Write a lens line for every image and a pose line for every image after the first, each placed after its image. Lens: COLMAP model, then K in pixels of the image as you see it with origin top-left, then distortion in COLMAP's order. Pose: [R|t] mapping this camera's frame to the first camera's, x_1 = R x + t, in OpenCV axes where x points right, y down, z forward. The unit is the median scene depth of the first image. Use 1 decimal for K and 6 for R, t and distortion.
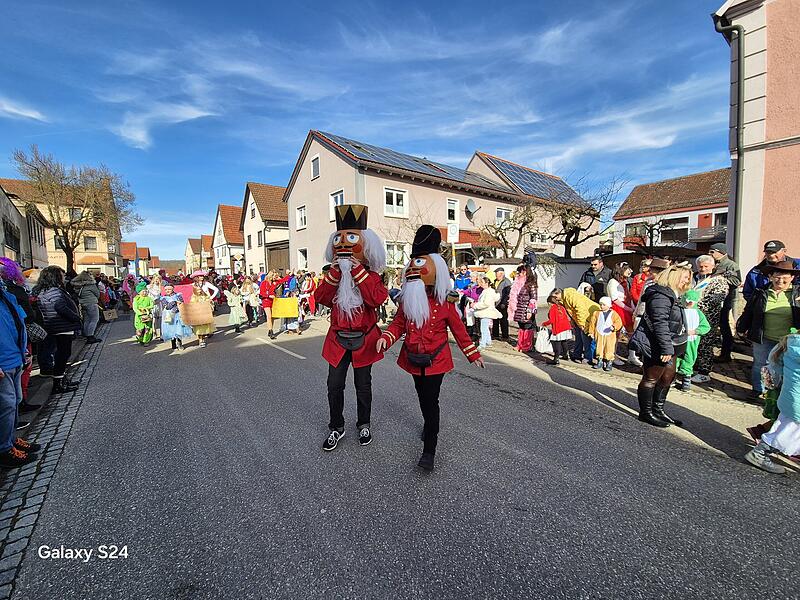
lens RADIAL K [[328.1, 0, 396.9], [0, 328.1, 298.5], [0, 0, 1]] dist [0.009389, -0.007721]
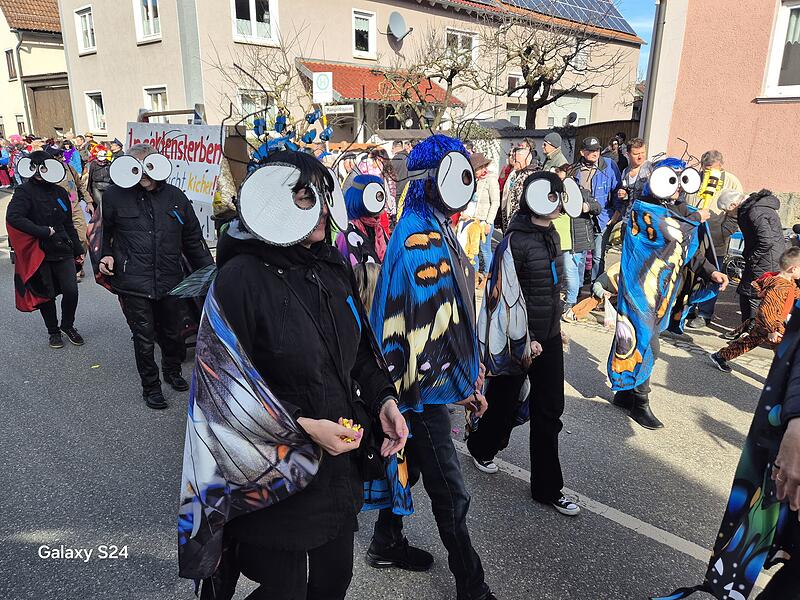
lens RADIAL K [[608.3, 0, 398.7], [0, 608.3, 307.6], [0, 0, 1]] dist [0.101807, -0.097319]
pose [[0.992895, -0.010098, 0.118565, 0.085740], [-0.013094, 0.981070, 0.193210, -0.006567], [-0.118271, -0.193390, 0.973967, -0.131083]]
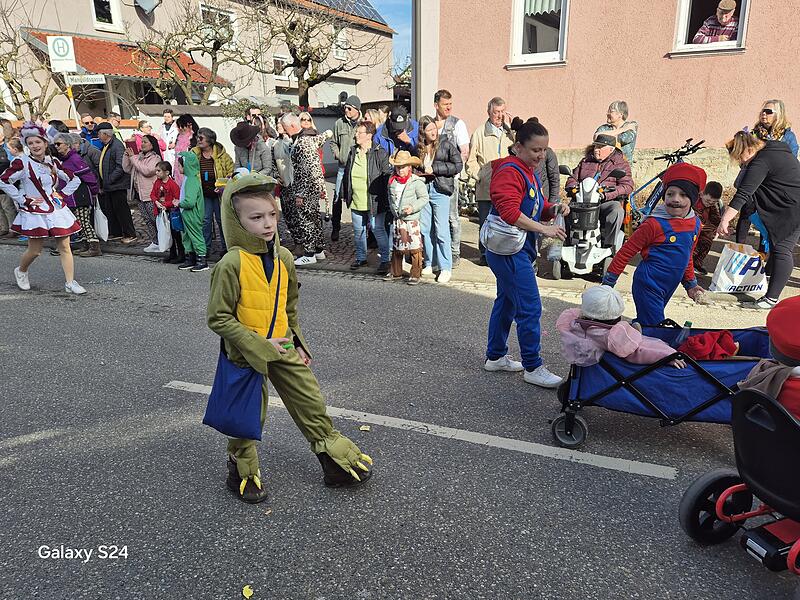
lens RADIAL K [[595.6, 0, 406.5], [0, 595.6, 313.1], [0, 0, 1]] dist [0.087700, -0.081782]
pose [[0.882764, -0.136787, 0.449463, 0.081319], [0.038256, 0.974429, 0.221415, 0.009732], [-0.468257, -0.178262, 0.865424, -0.114168]]
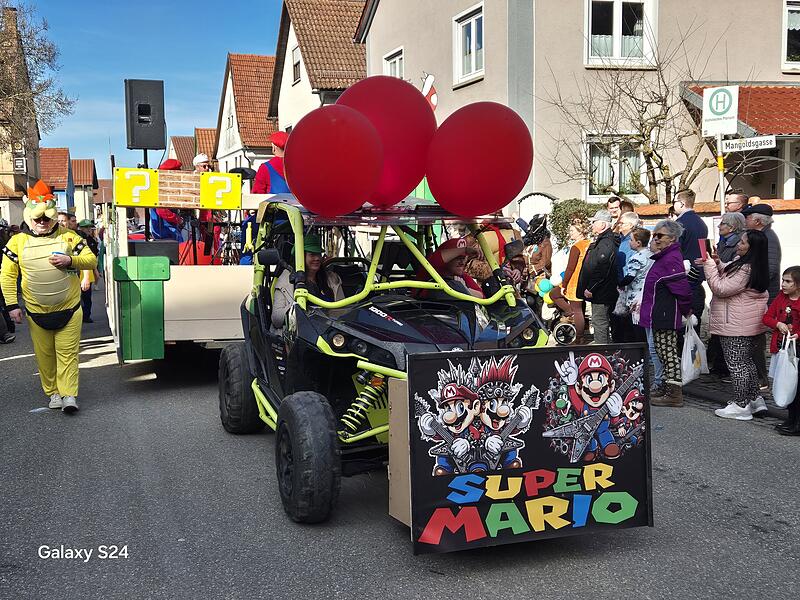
lens RADIAL K [[922.4, 0, 374.5], [0, 922.4, 317.5], [0, 0, 1]] dist [0.115162, -0.128015]
pose [[0.935995, 0.033854, -0.350383, 0.092716], [-0.023238, 0.999136, 0.034459, 0.006109], [0.351247, -0.024111, 0.935972, -0.082903]]
